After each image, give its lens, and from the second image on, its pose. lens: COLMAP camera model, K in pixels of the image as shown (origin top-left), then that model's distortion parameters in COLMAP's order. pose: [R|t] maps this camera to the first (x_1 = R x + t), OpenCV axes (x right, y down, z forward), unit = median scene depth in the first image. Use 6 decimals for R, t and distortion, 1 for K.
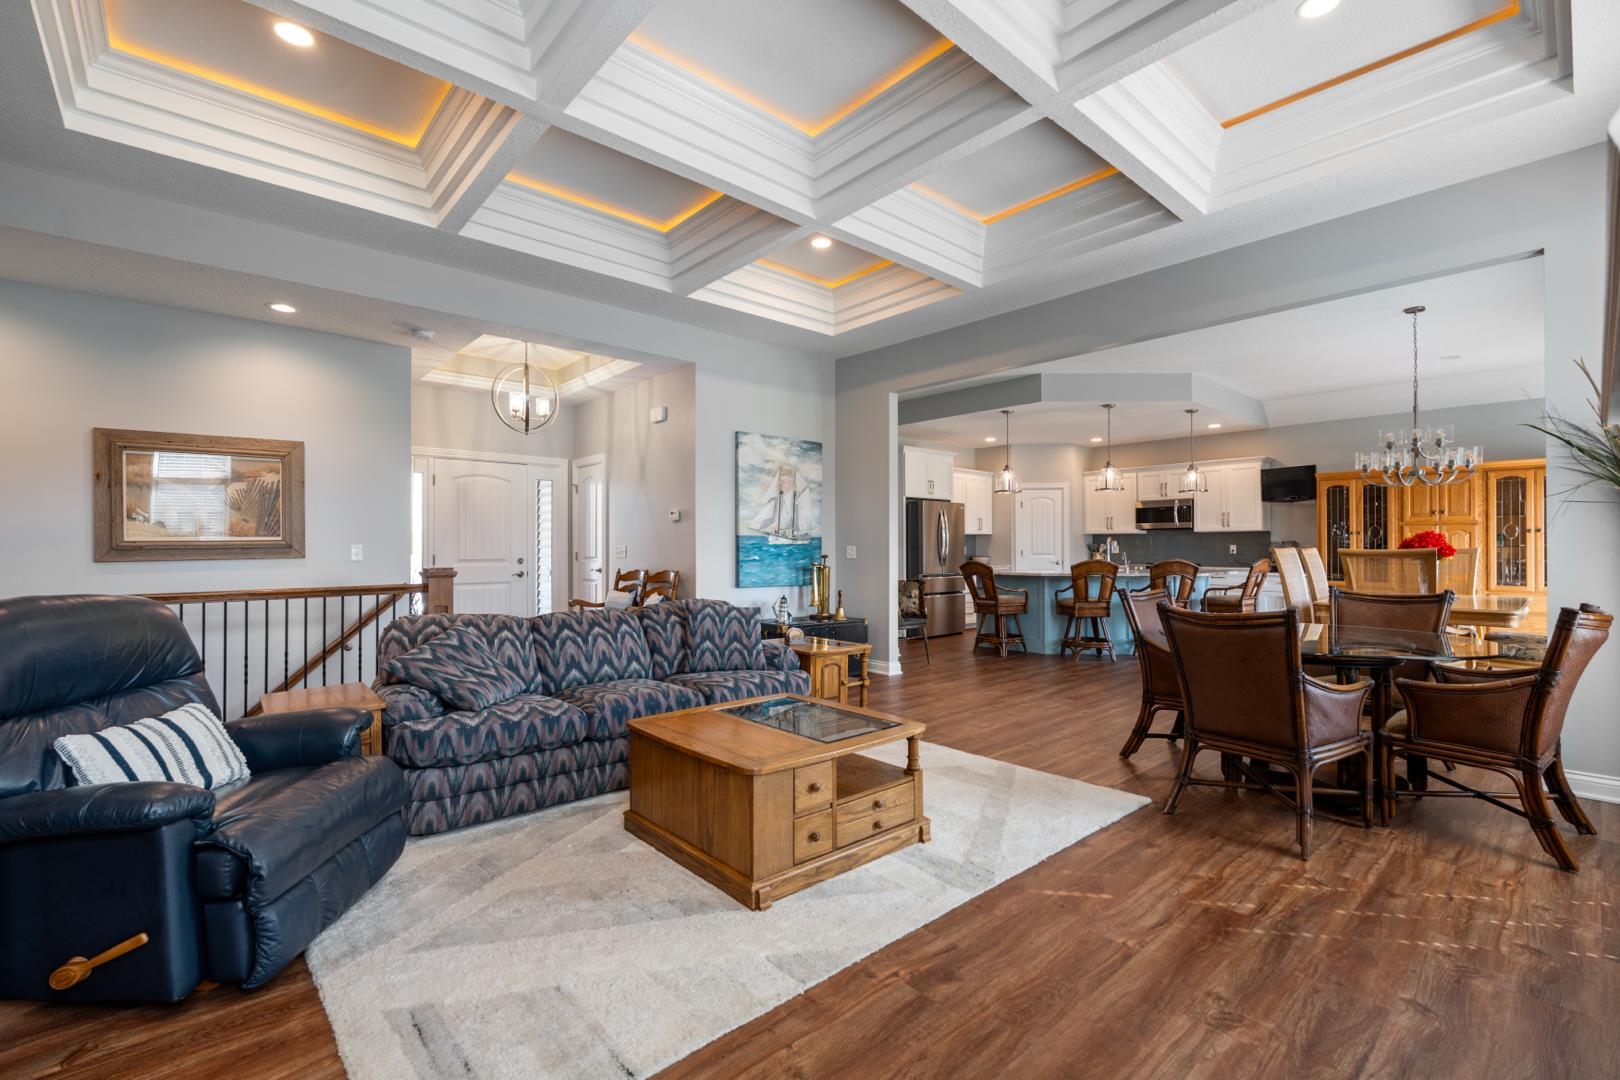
lens RADIAL K [[706.5, 0, 810.0], [0, 706.5, 540.0], [0, 0, 1]] dist [-0.001241, 0.000422]
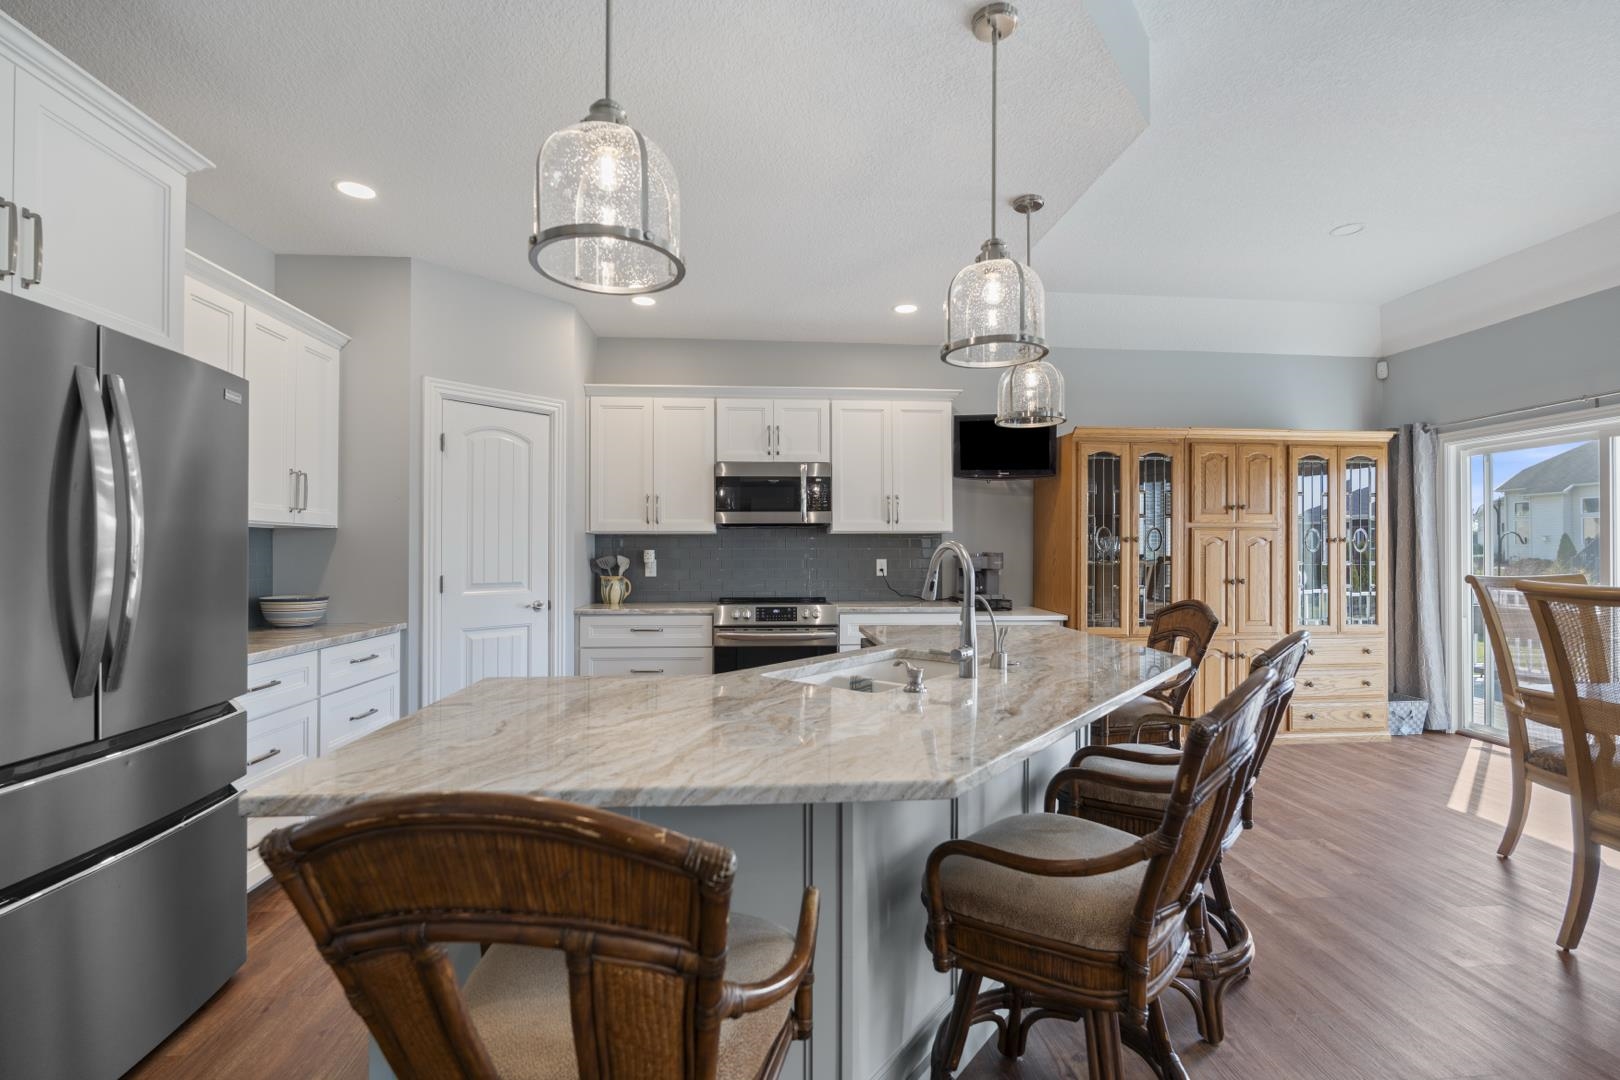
lens RADIAL K [[716.7, 0, 804.3], [0, 716.7, 548.0], [0, 0, 1]] dist [-0.000315, -0.000283]
pose [[0.591135, 0.006669, 0.806545, 0.151995], [-0.009514, 0.999954, -0.001295, -0.000150], [-0.806516, -0.006907, 0.591171, 0.802485]]
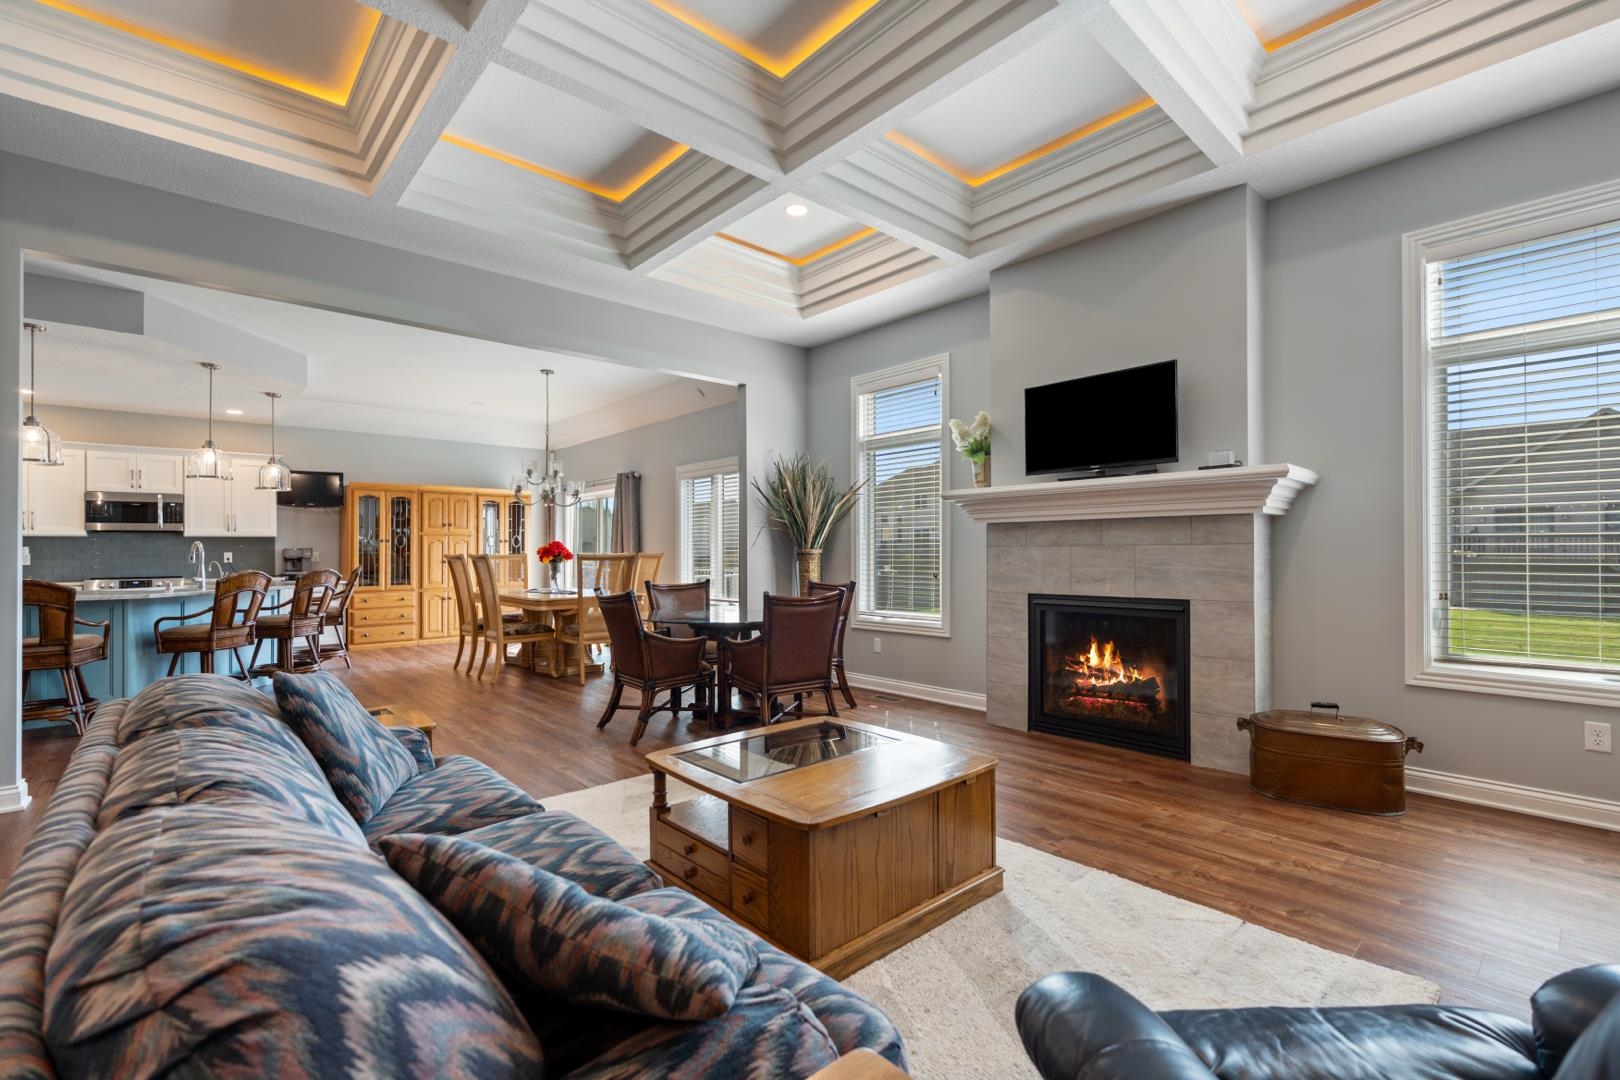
lens RADIAL K [[716.7, 0, 804.3], [0, 716.7, 548.0], [0, 0, 1]] dist [-0.000315, -0.000283]
pose [[-0.013495, 0.005006, 0.999896, -0.306833], [-0.000927, 0.999987, -0.005019, 0.005637], [-0.999909, -0.000995, -0.013490, 0.342174]]
